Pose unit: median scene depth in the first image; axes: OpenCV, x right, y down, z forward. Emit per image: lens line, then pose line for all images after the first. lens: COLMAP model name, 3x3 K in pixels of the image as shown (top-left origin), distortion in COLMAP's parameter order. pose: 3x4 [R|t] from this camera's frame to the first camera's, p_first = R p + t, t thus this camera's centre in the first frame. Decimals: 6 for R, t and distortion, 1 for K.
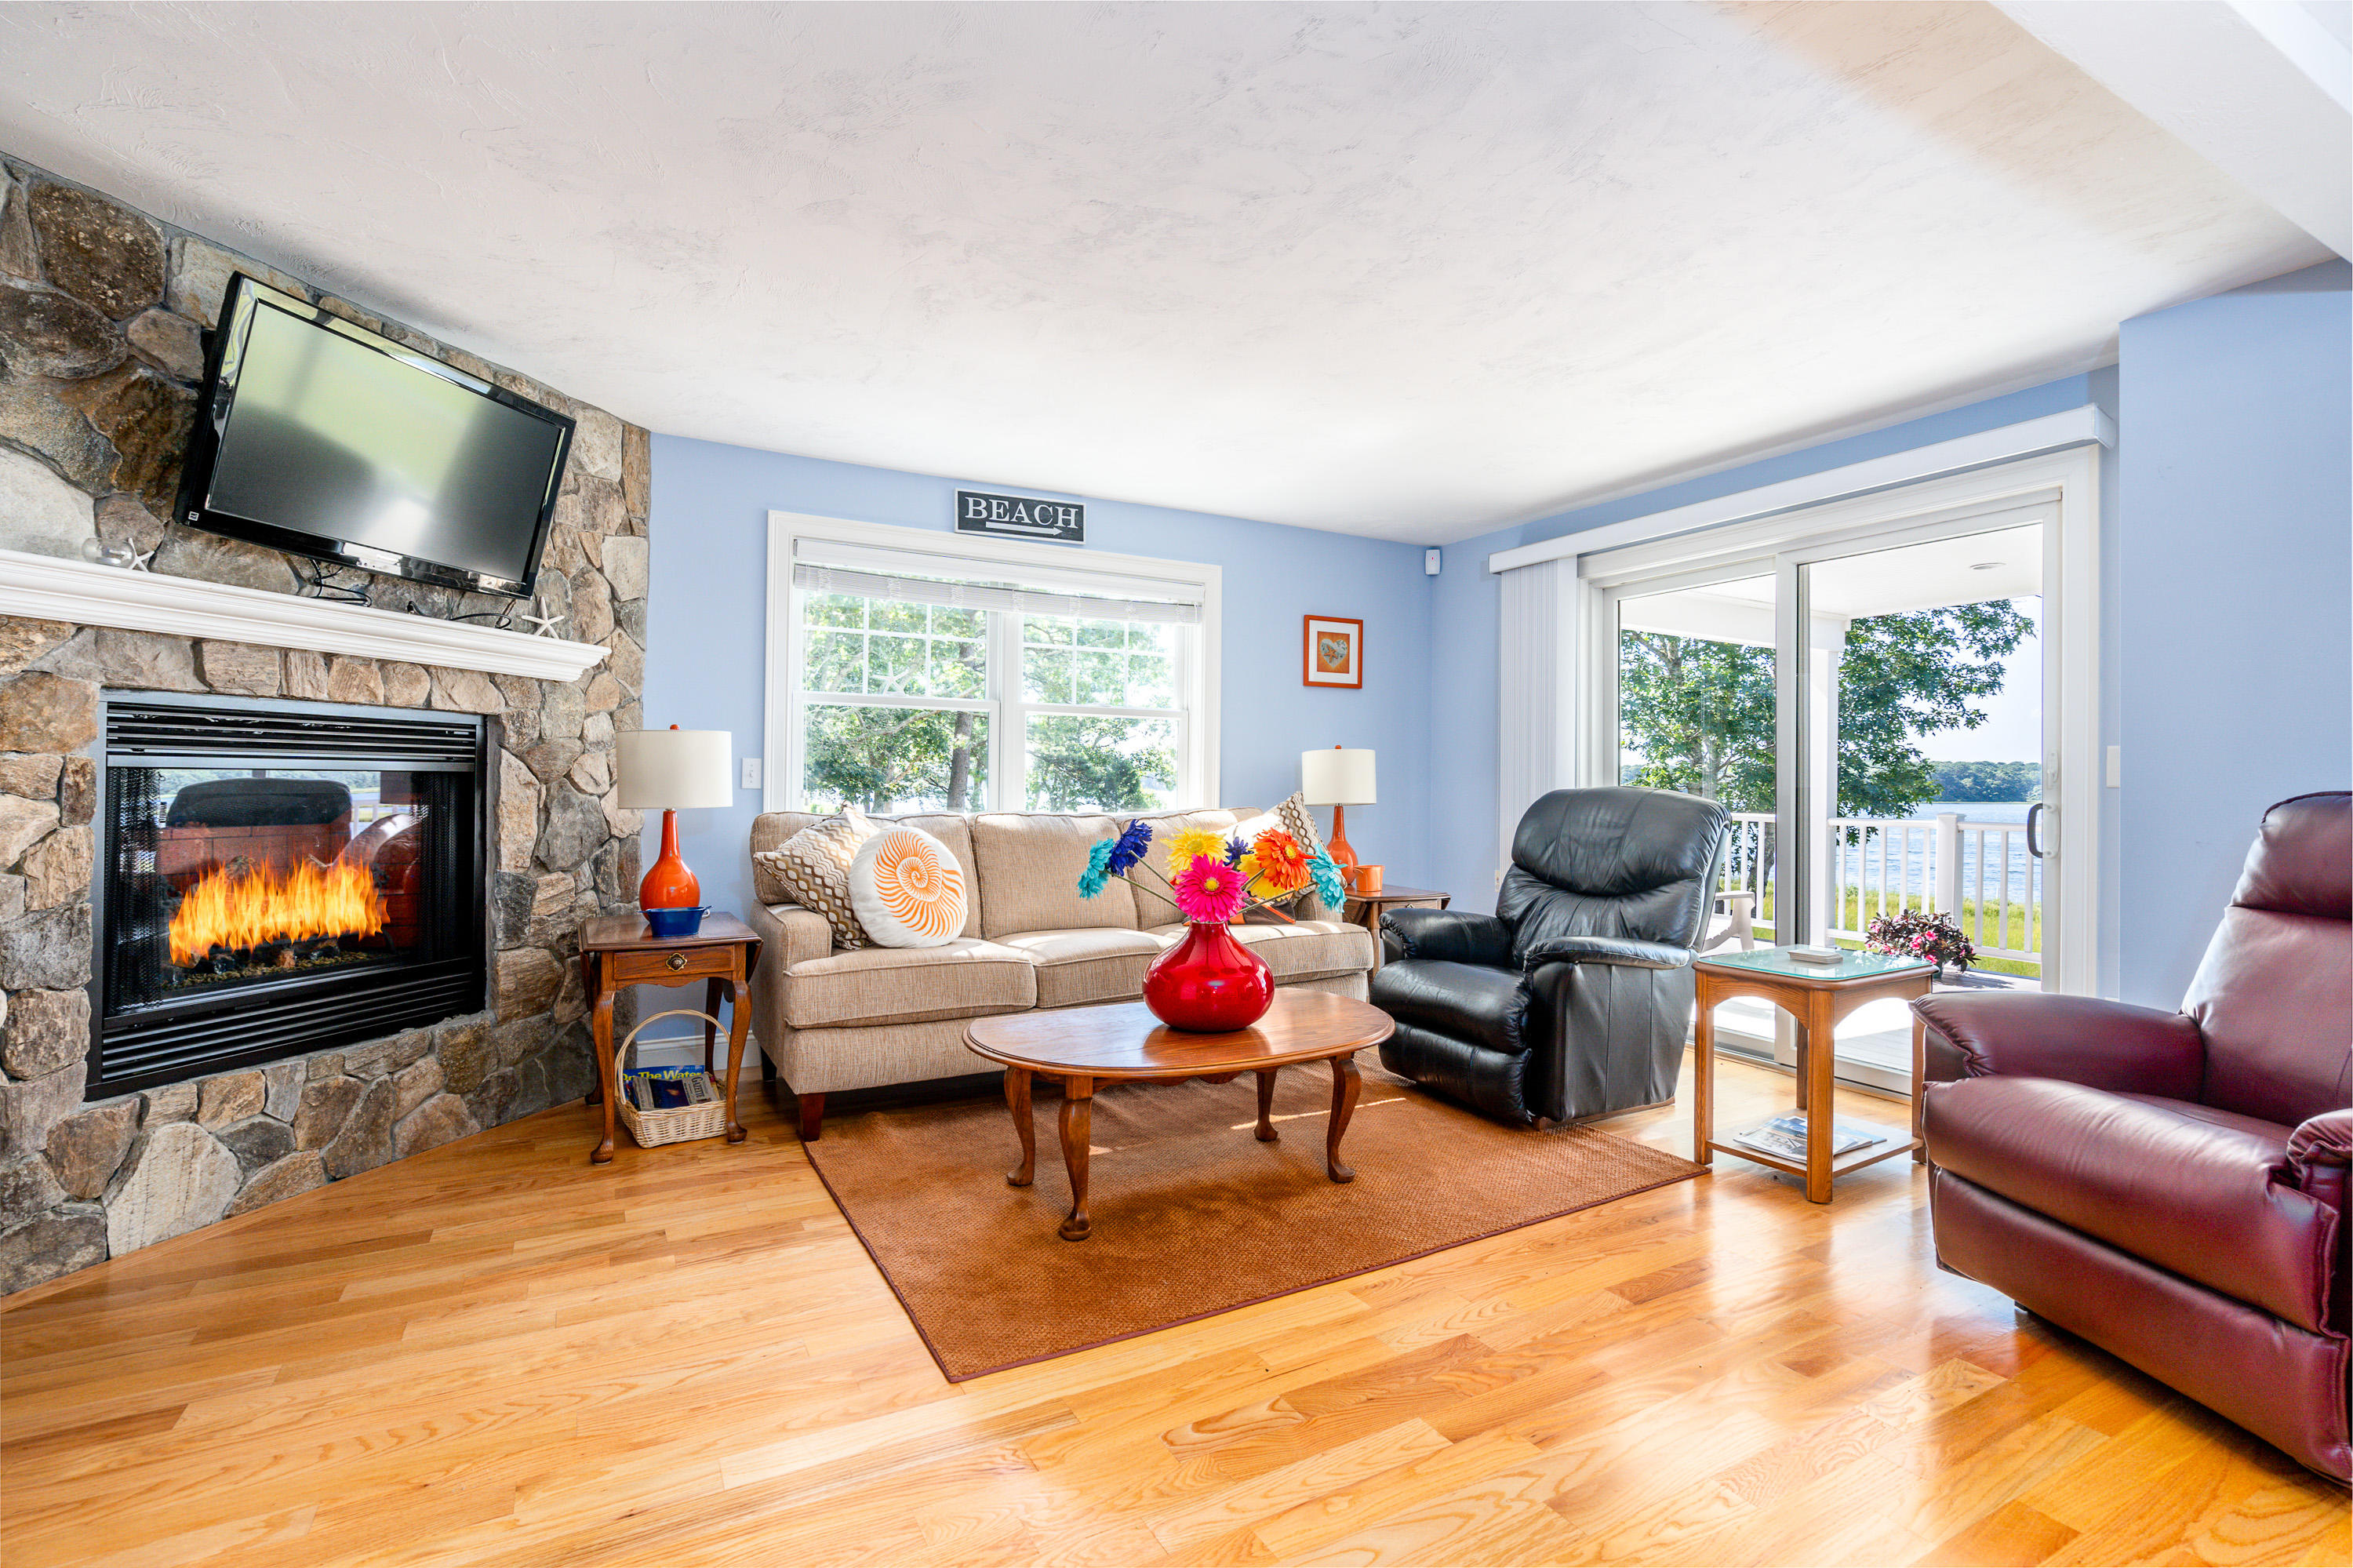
lens RADIAL K [[1065.5, 0, 1170.7], [0, 1065.5, 778.1], [0, 0, 1]] dist [-0.004774, 0.000056]
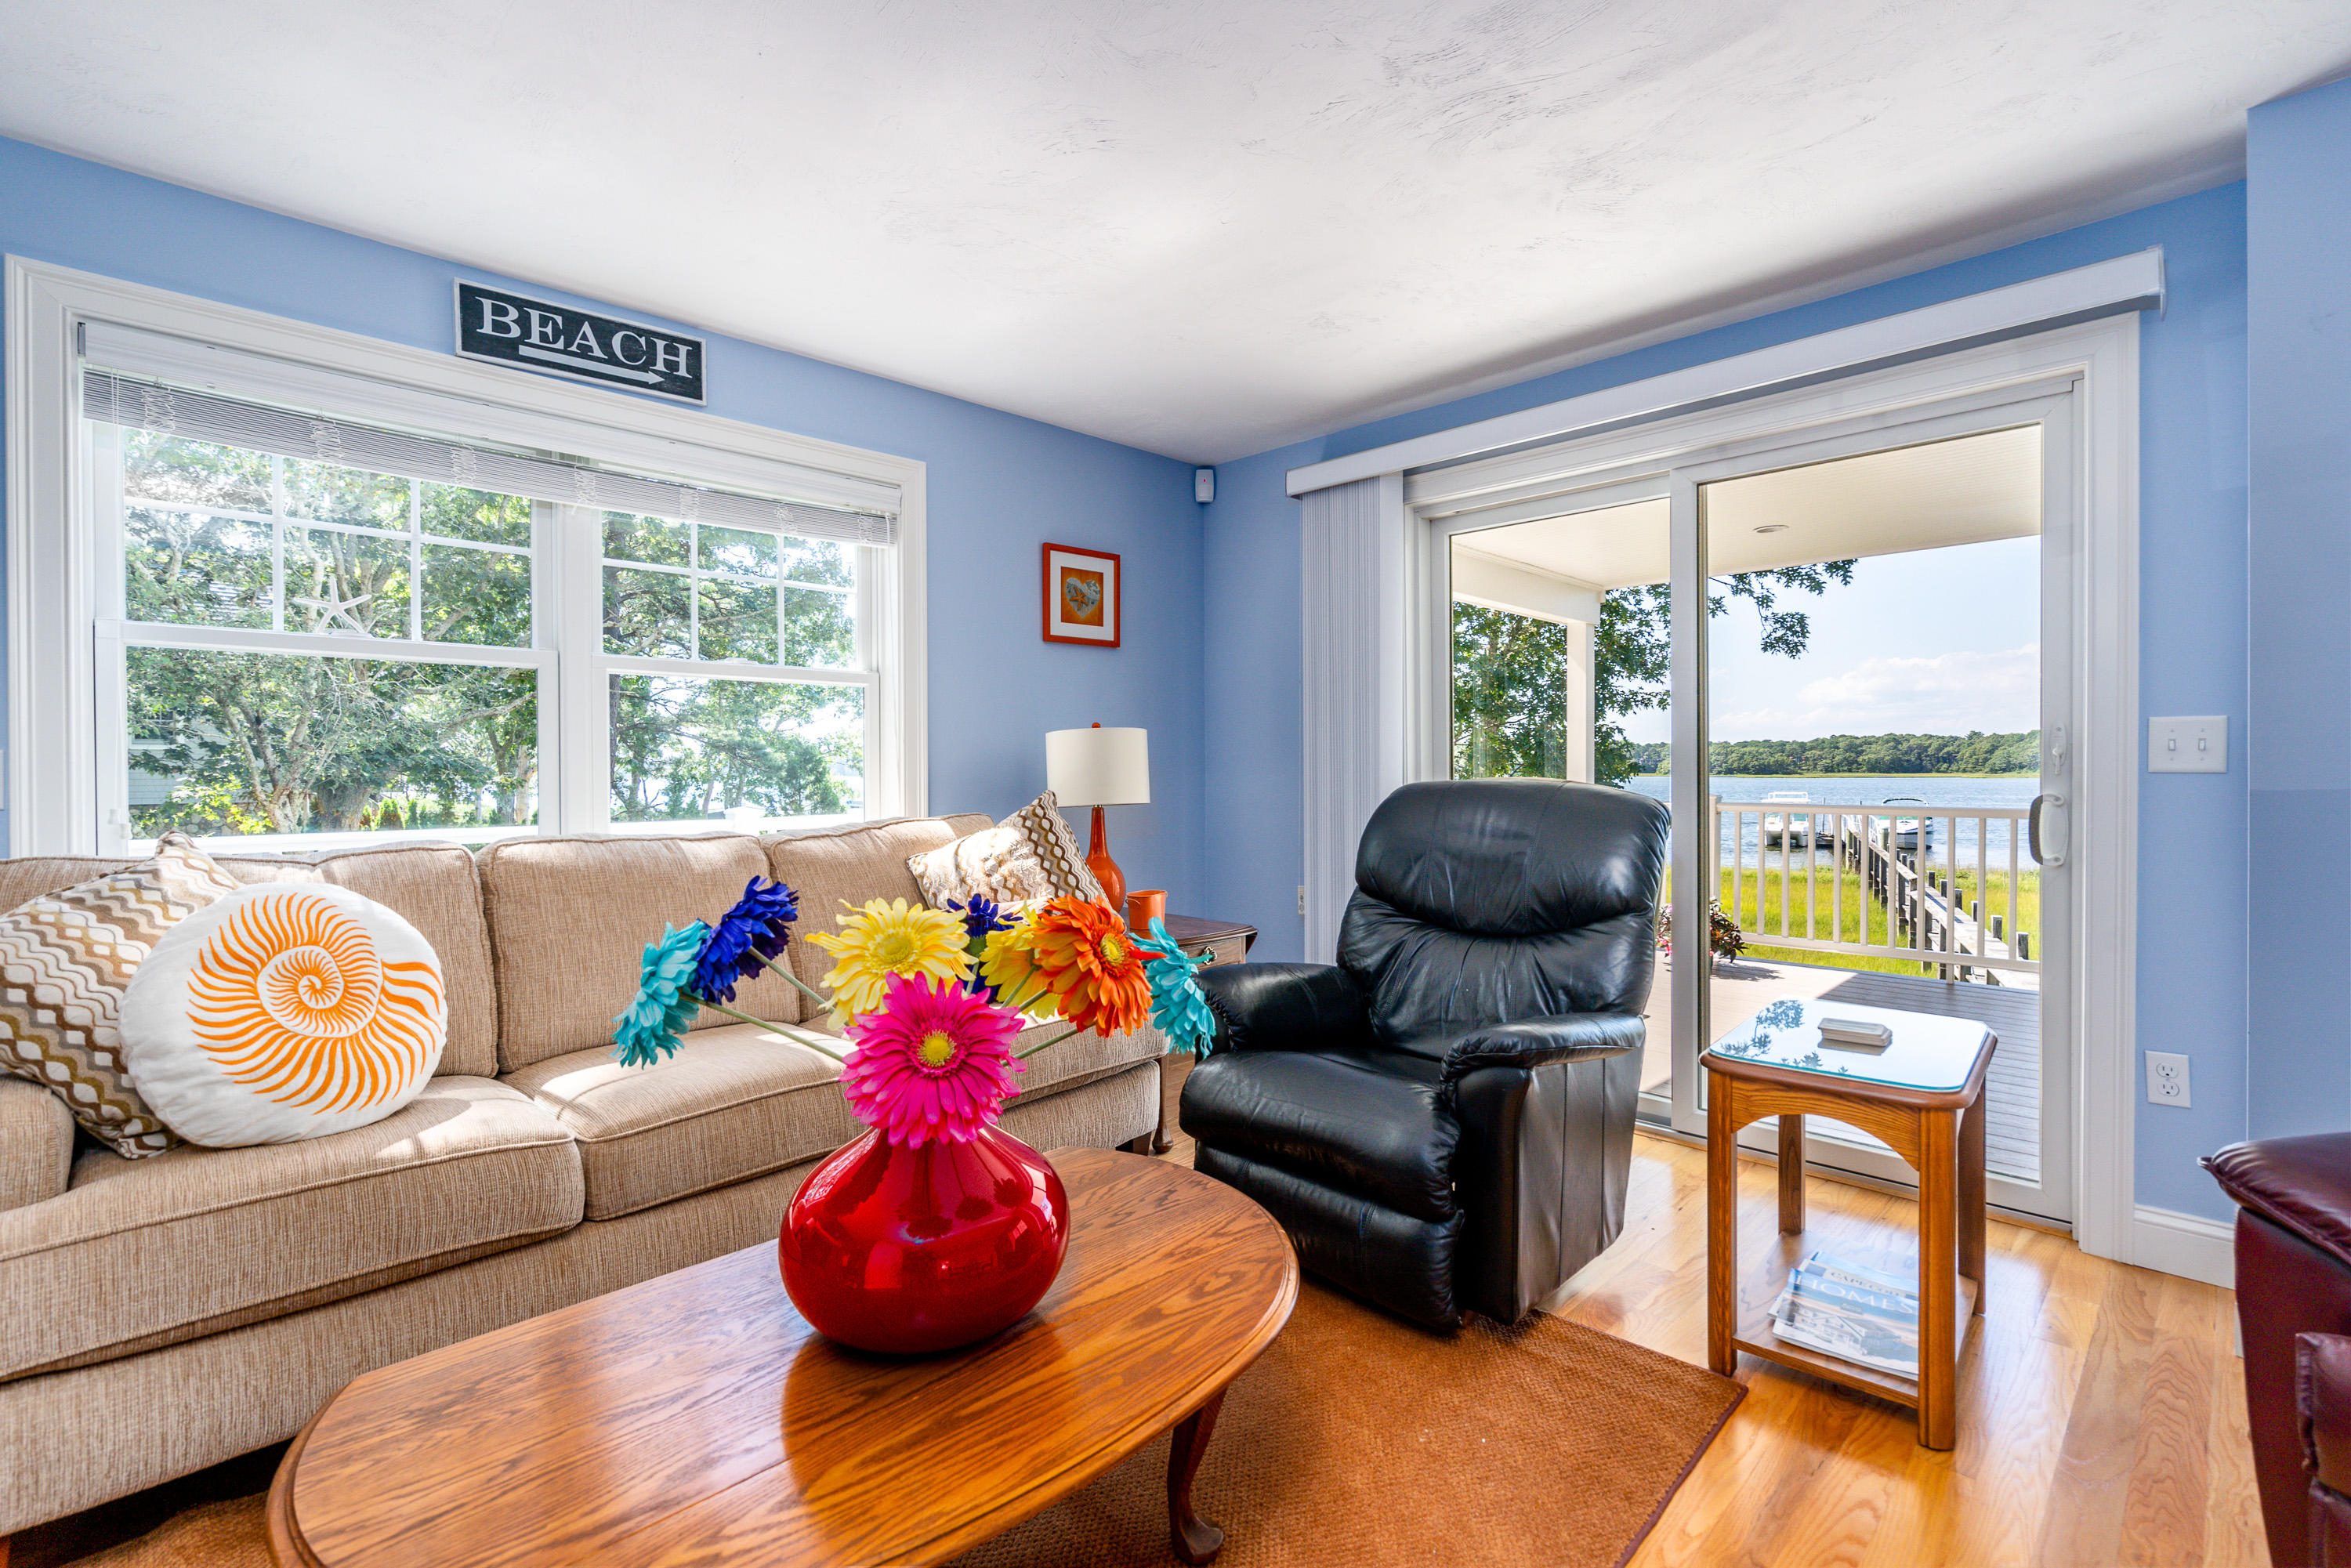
lens RADIAL K [[1064.5, 0, 1169.8], [0, 1064.5, 782.0], [0, 0, 1]] dist [-0.004774, 0.000056]
pose [[0.961322, -0.017609, 0.274864, 0.009047], [0.012313, 0.999704, 0.020980, -0.006974], [-0.275152, -0.016784, 0.961254, 0.381929]]
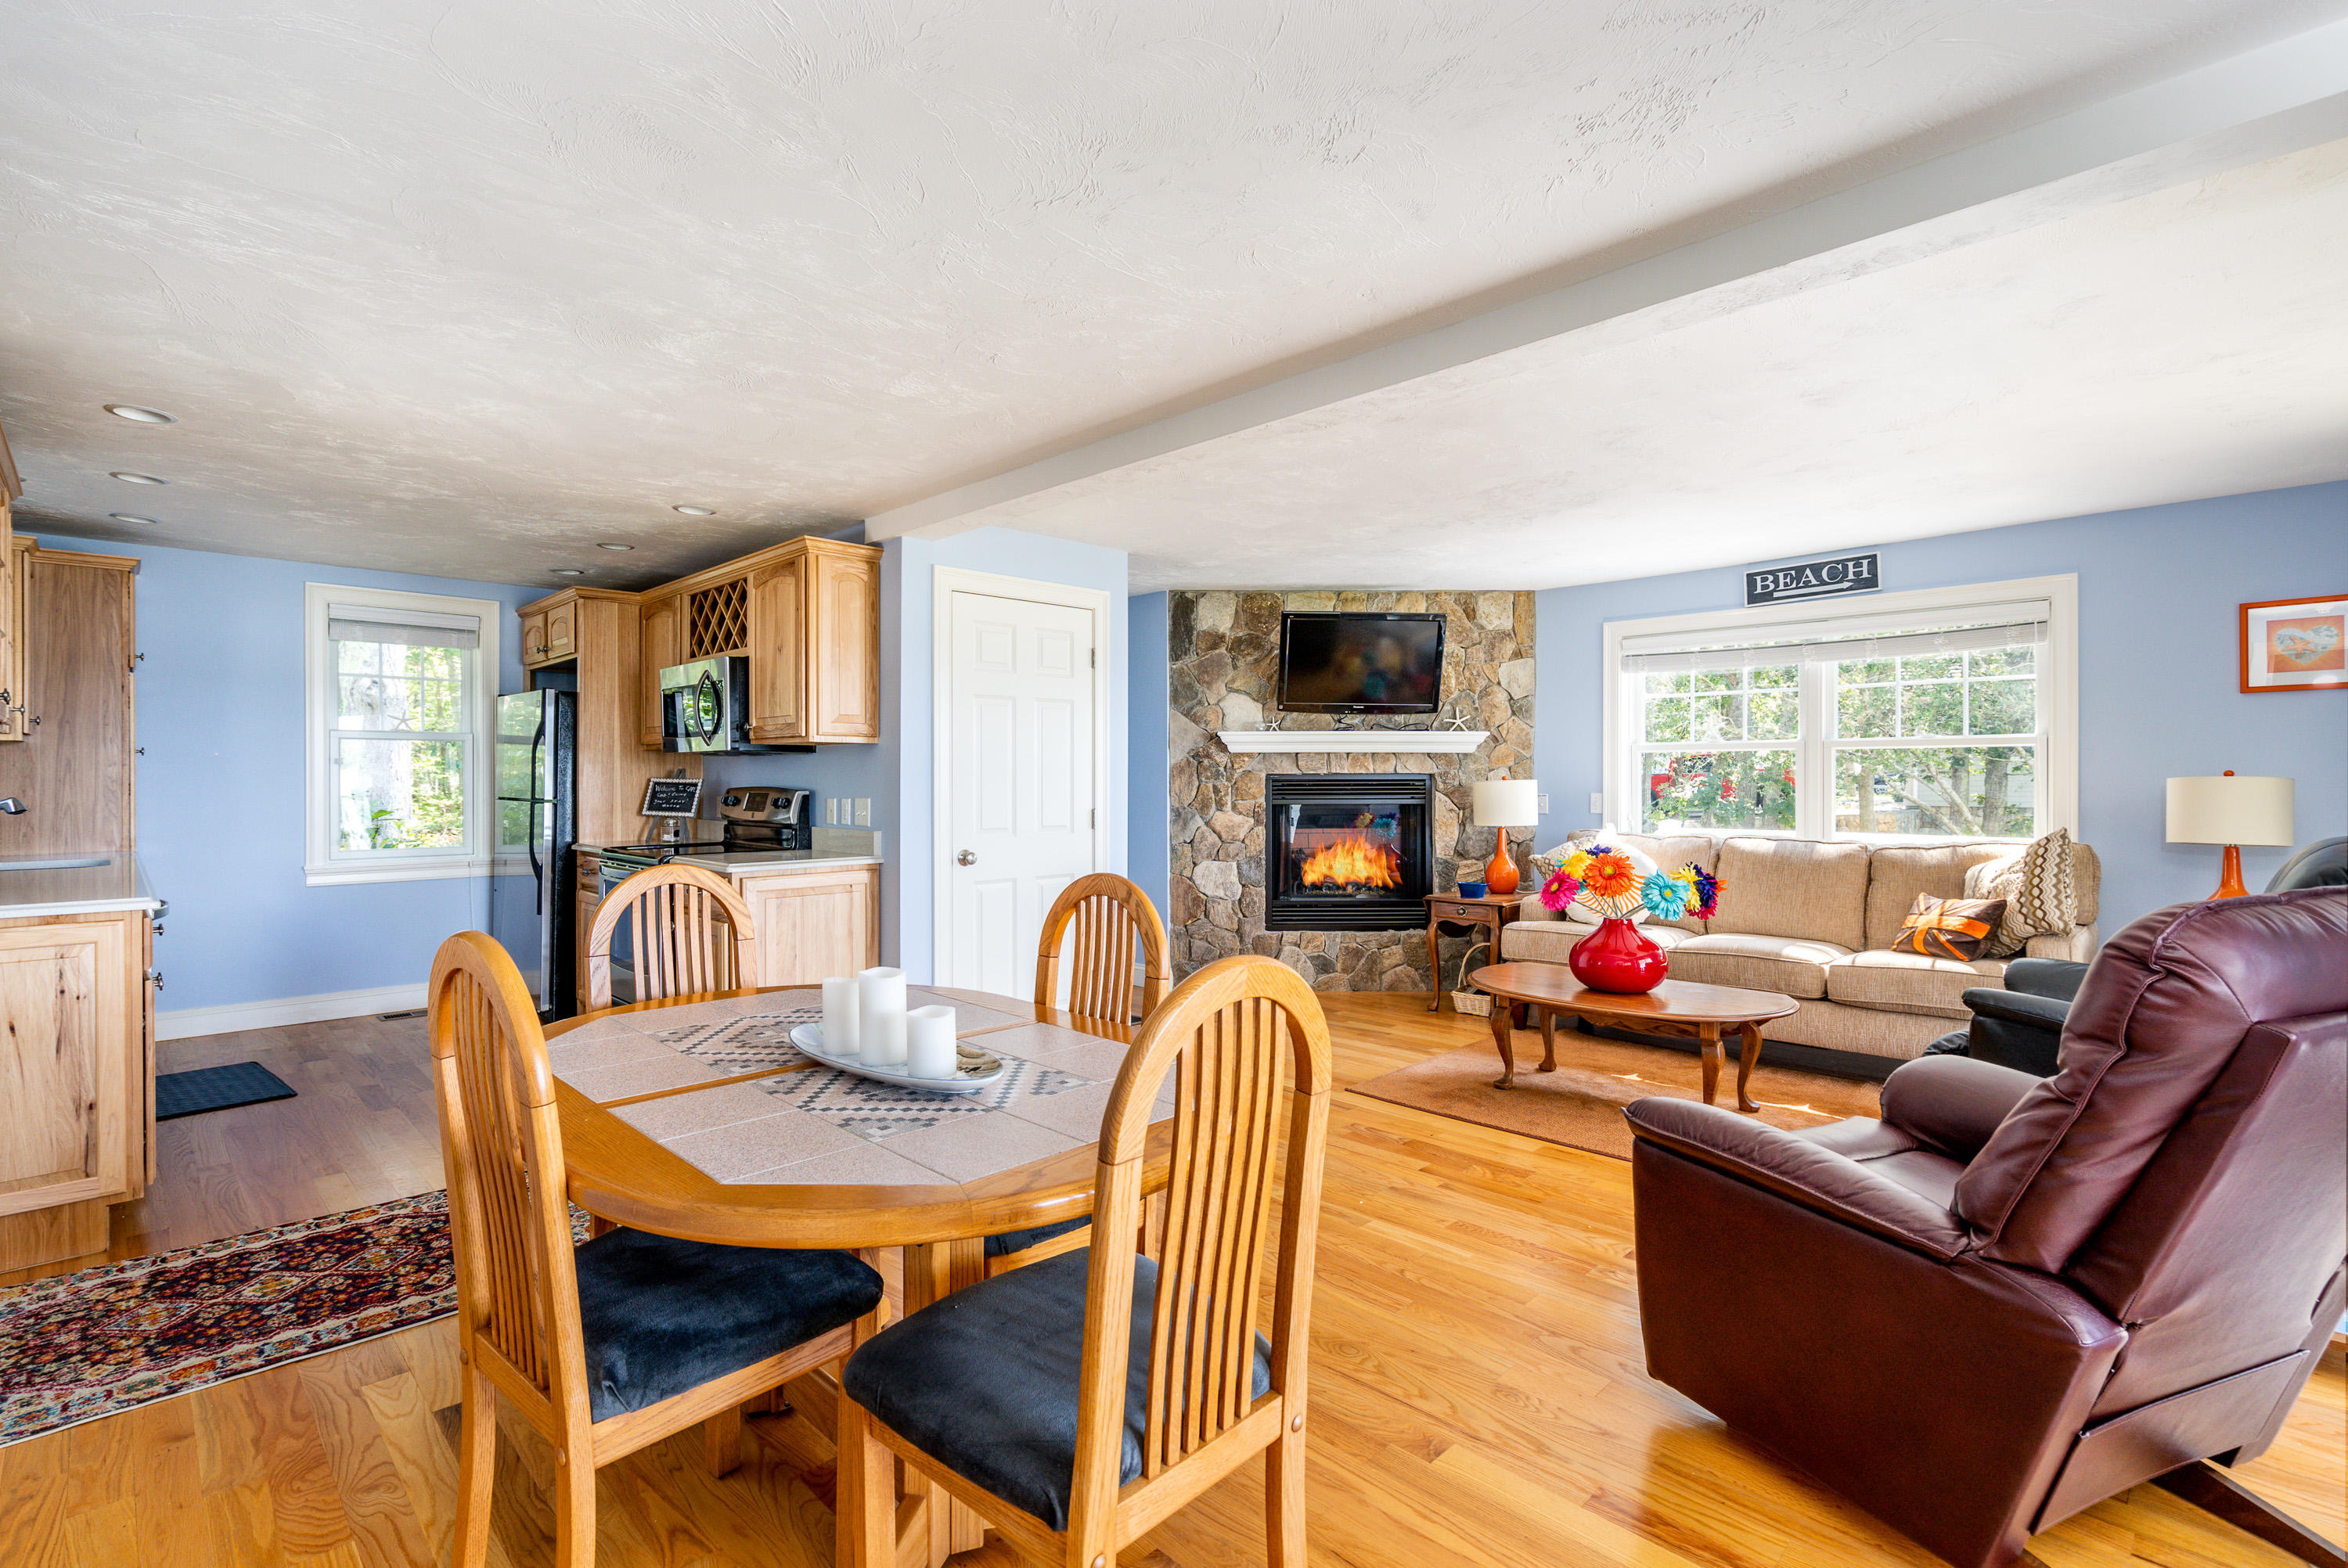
lens RADIAL K [[1063.0, 0, 1158.6], [0, 1063.0, 784.3], [0, 0, 1]] dist [-0.004774, 0.000056]
pose [[0.271781, -0.005944, -0.962341, 0.908148], [0.011746, 0.999927, -0.002859, -0.035353], [0.962287, -0.010526, 0.271831, 0.012052]]
